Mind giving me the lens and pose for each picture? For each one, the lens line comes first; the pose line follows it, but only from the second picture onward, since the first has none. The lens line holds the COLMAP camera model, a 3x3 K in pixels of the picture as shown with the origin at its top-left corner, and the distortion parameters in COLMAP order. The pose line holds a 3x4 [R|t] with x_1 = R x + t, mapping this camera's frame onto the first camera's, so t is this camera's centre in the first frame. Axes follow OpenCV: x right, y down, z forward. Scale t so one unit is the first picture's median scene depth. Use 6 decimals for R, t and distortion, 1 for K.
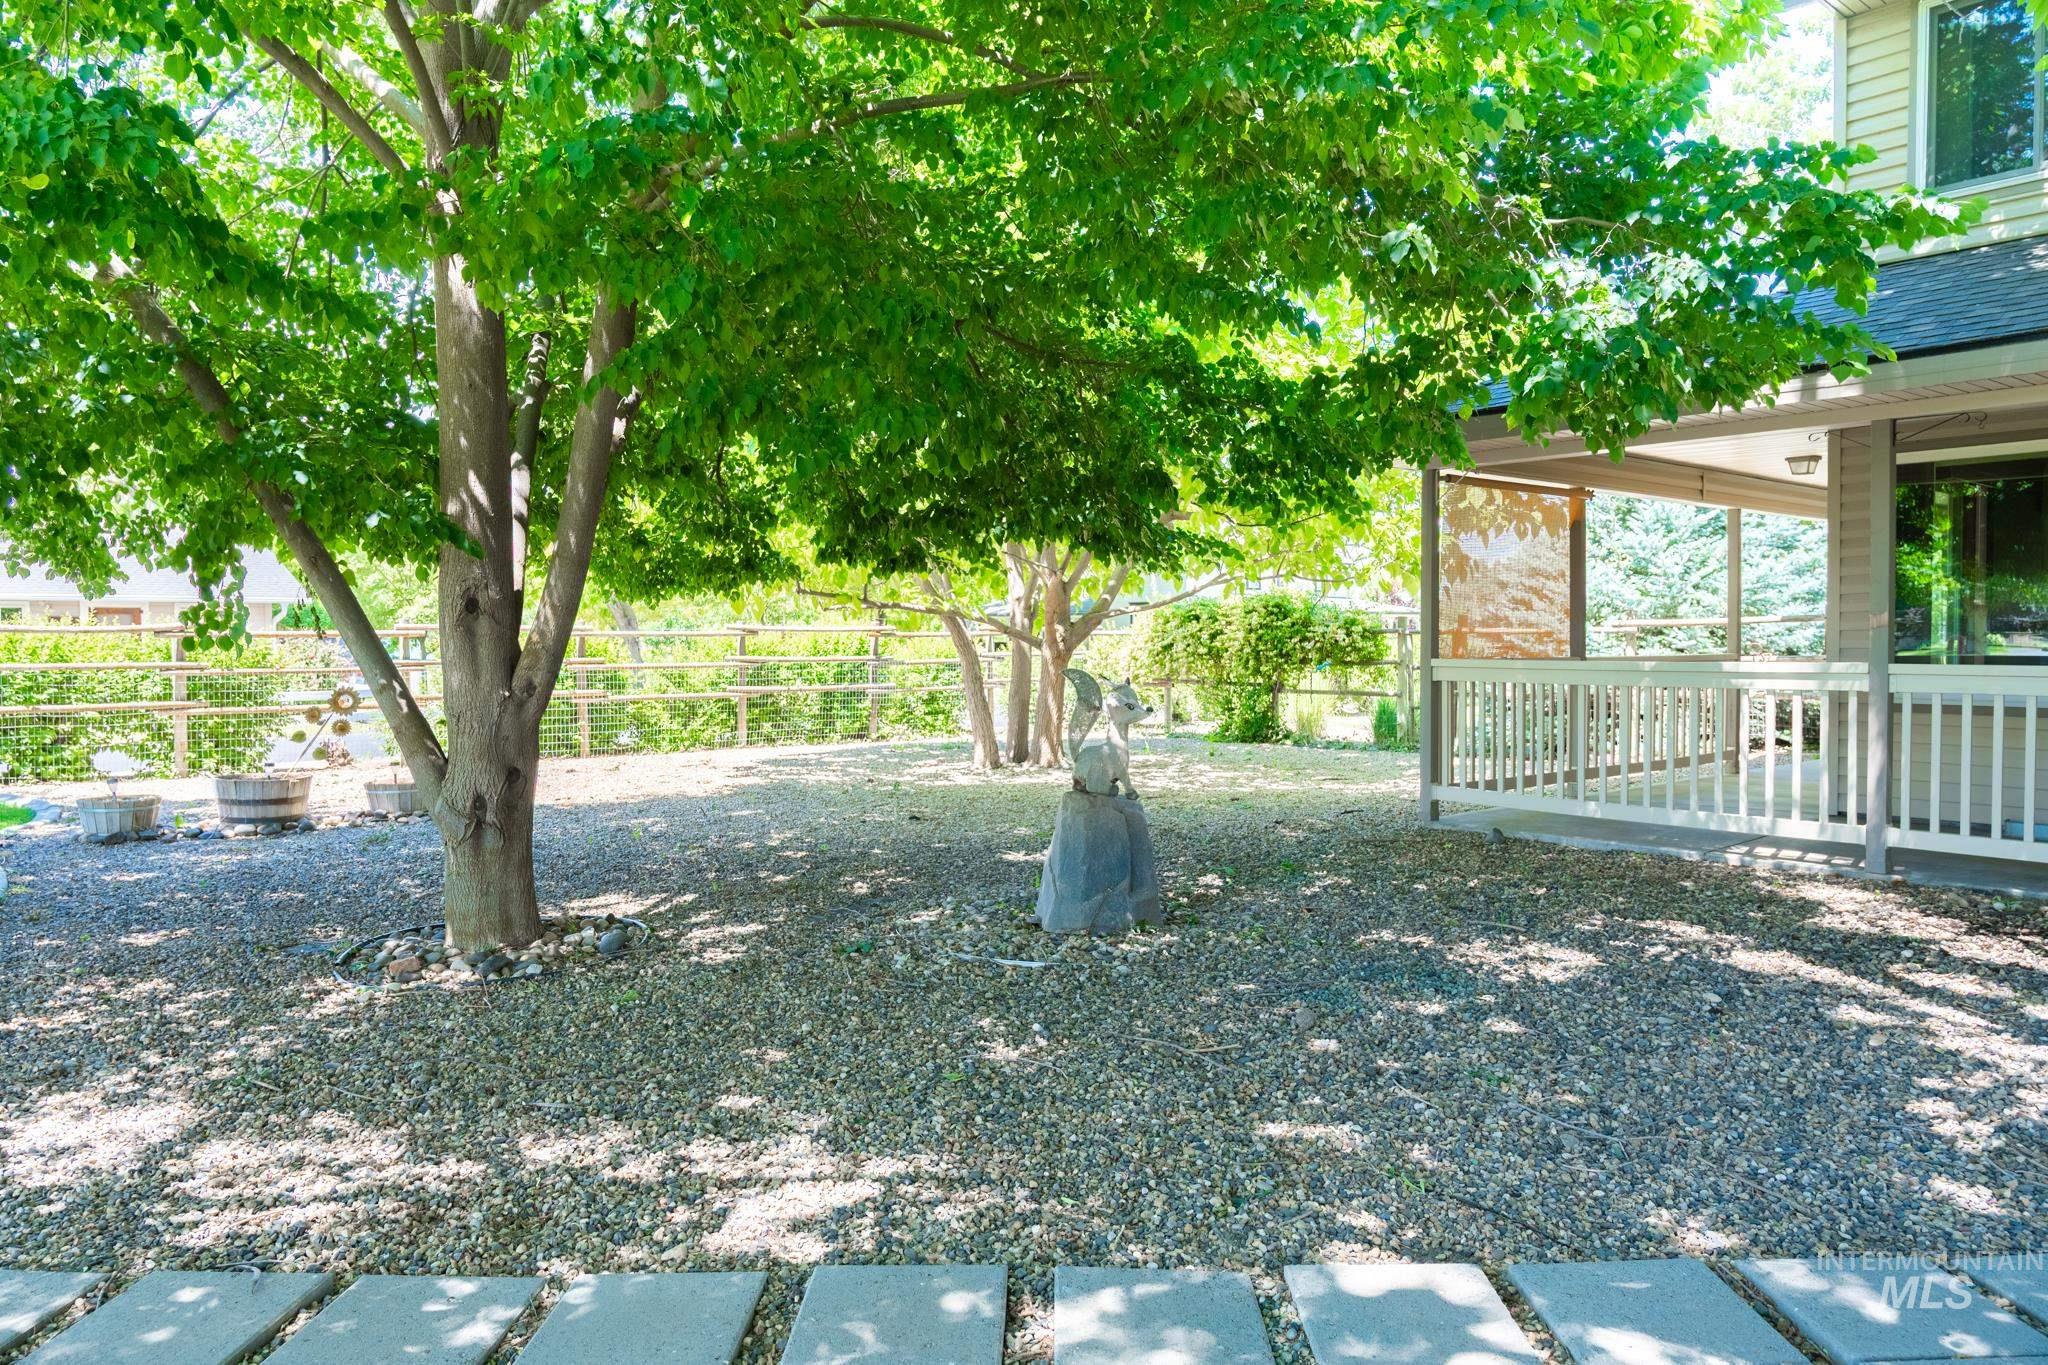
lens RADIAL K [[1356.7, 0, 1025.0], [0, 1356.7, 679.8], [0, 0, 1]] dist [-0.009080, 0.001092]
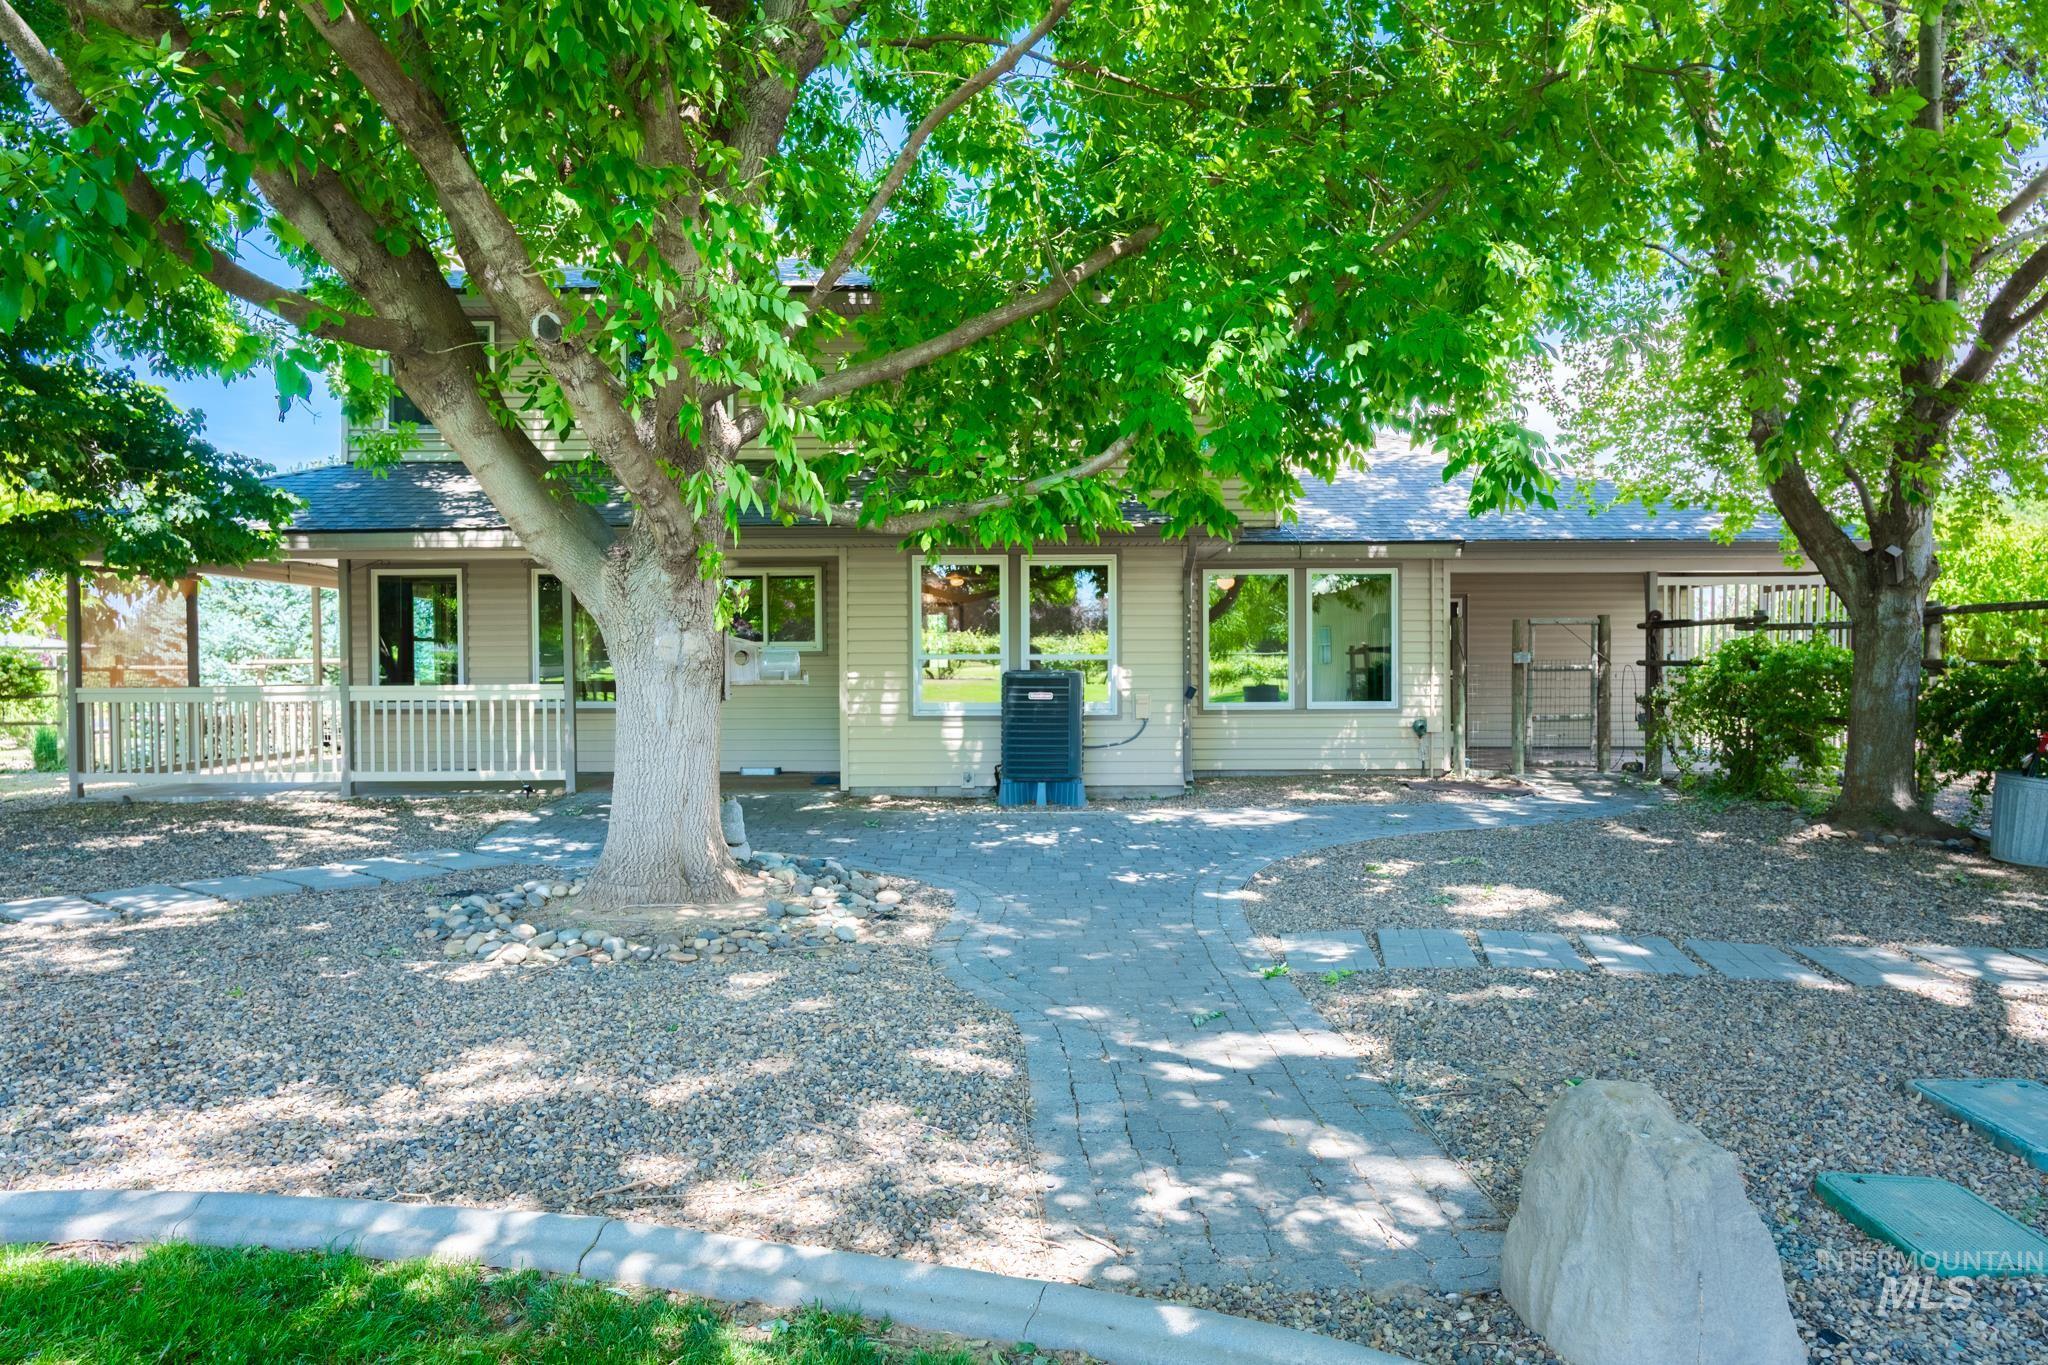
lens RADIAL K [[1356.7, 0, 1024.9], [0, 1356.7, 680.6], [0, 0, 1]] dist [-0.009080, 0.001092]
pose [[0.634624, -0.007836, 0.772782, -0.110018], [0.027654, 0.999538, -0.012575, 0.014496], [-0.772327, 0.029351, 0.634547, -0.444870]]
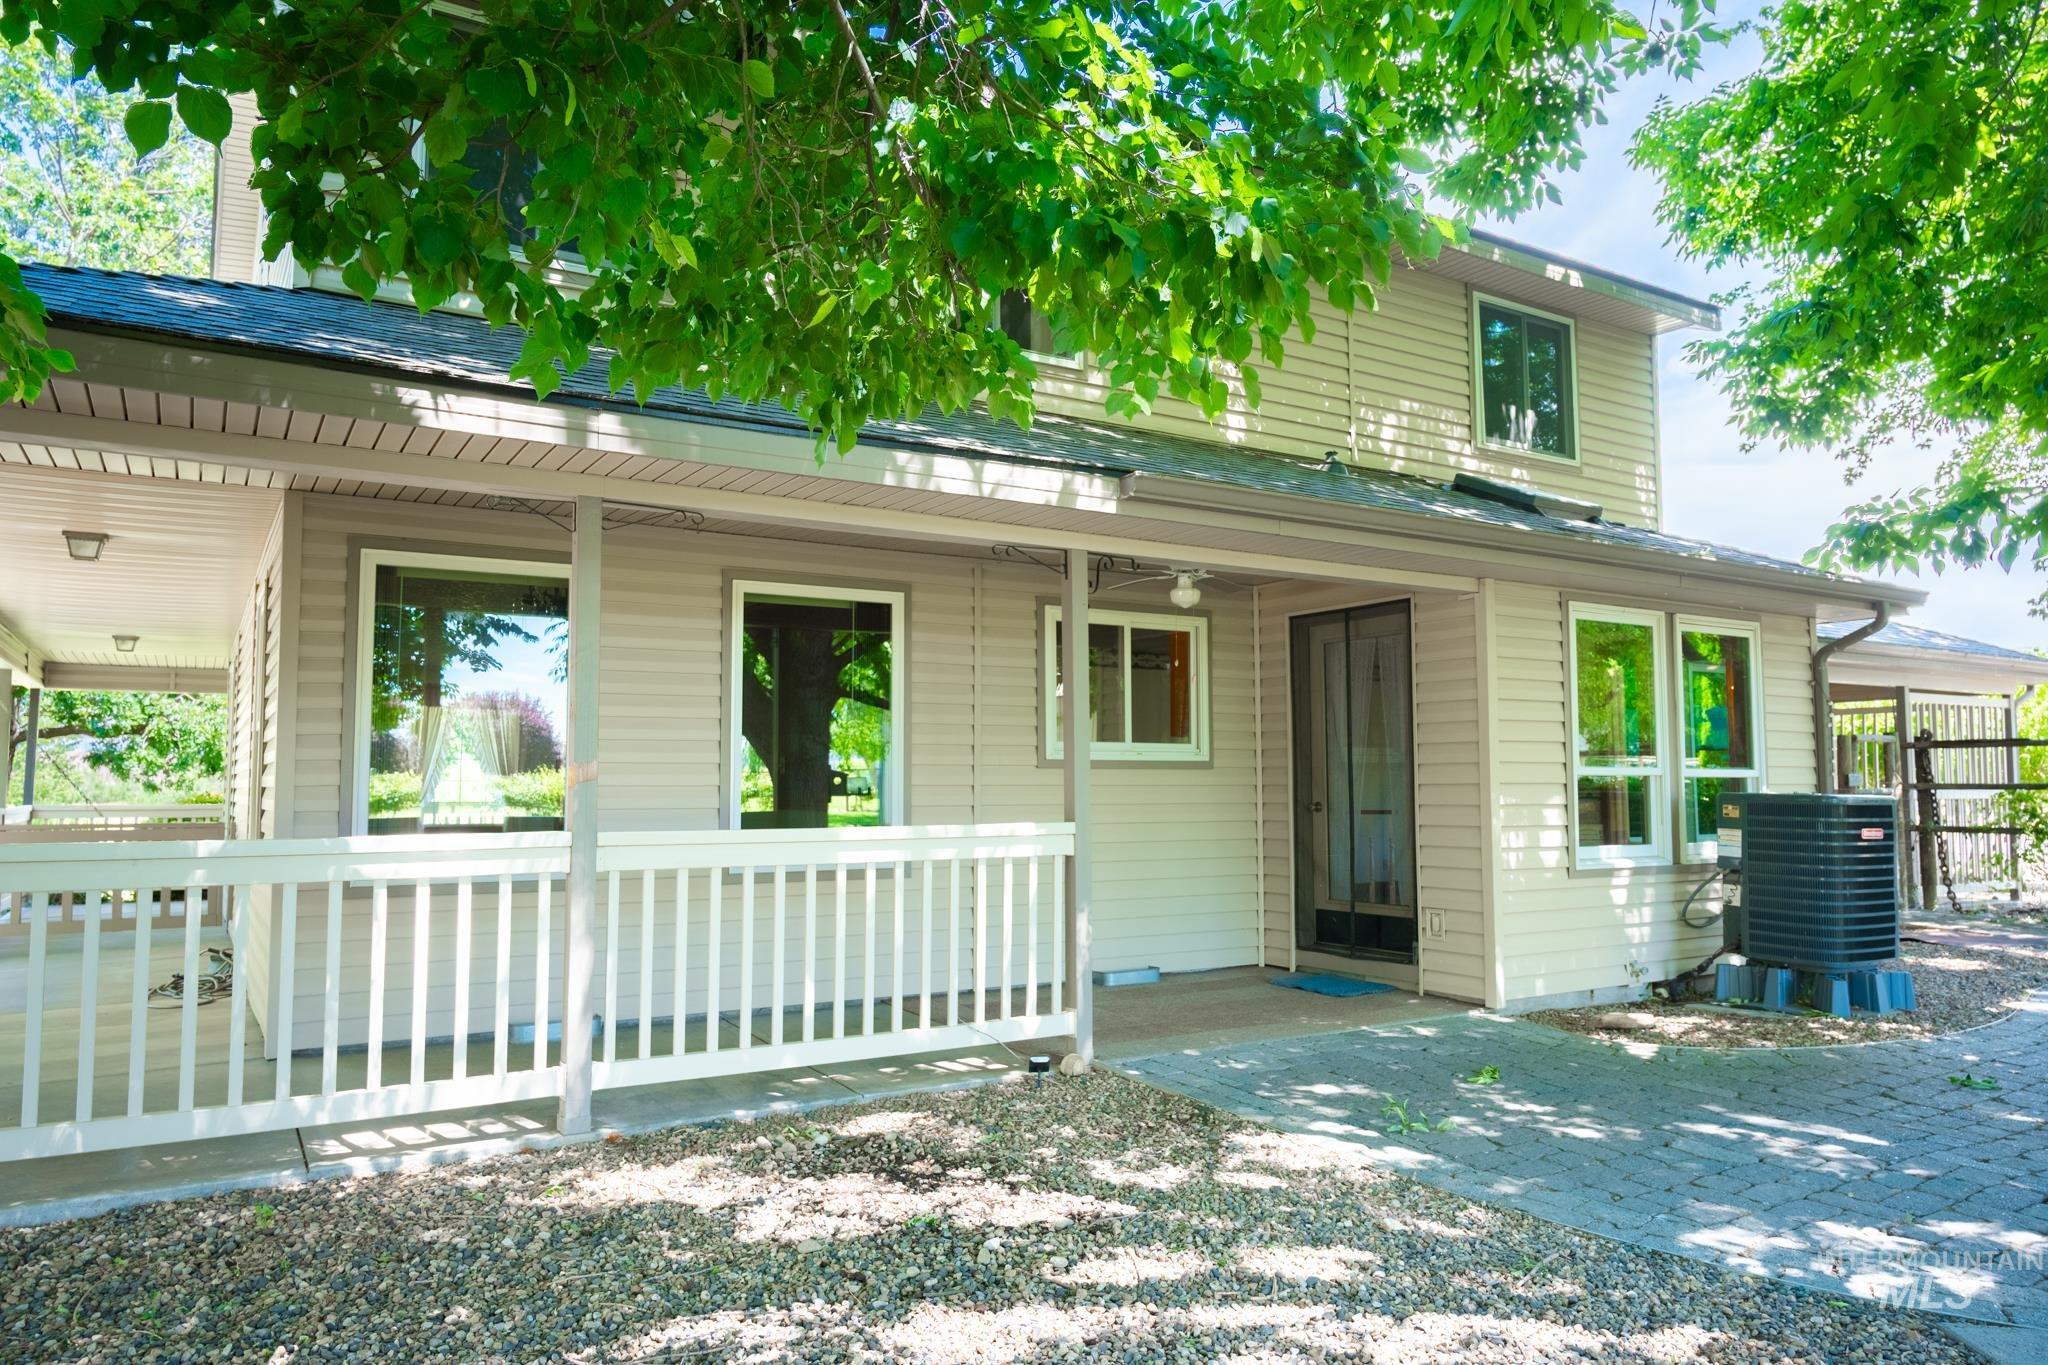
lens RADIAL K [[1356.7, 0, 1026.0], [0, 1356.7, 690.7], [0, 0, 1]] dist [-0.009080, 0.001092]
pose [[0.118720, 0.078067, 0.989854, -0.025565], [0.036596, 0.995883, -0.082931, -0.008510], [-0.992253, 0.046071, 0.115375, 0.311532]]
